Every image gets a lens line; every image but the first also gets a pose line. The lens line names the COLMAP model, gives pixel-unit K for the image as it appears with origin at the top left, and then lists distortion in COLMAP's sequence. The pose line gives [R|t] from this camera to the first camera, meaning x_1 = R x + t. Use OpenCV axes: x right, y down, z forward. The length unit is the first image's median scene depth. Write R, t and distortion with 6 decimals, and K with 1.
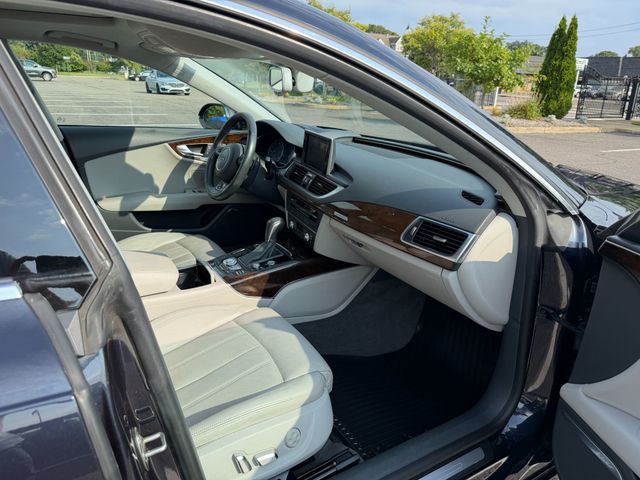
lens RADIAL K [[444.8, 0, 318.5], [0, 444.8, 242.2], [0, 0, 1]] dist [0.063580, -0.073058]
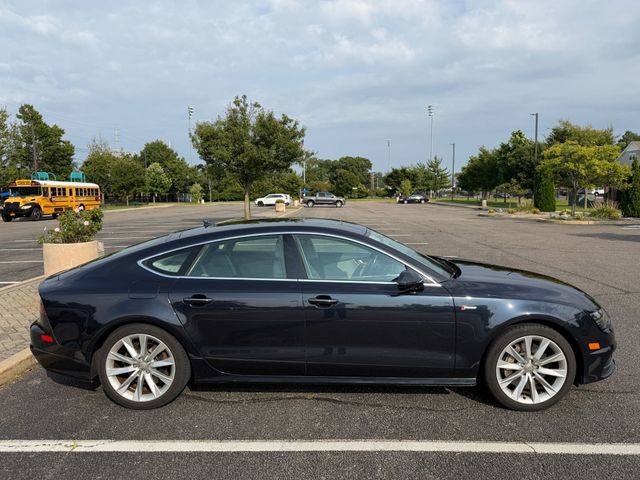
lens RADIAL K [[447.2, 0, 323.8], [0, 447.2, 243.5], [0, 0, 1]] dist [0.042560, -0.076389]
pose [[0.849075, 0.000503, -0.528273, 0.070703], [-0.127871, 0.970458, -0.204599, 0.018469], [0.512563, 0.241270, 0.824055, -0.095331]]
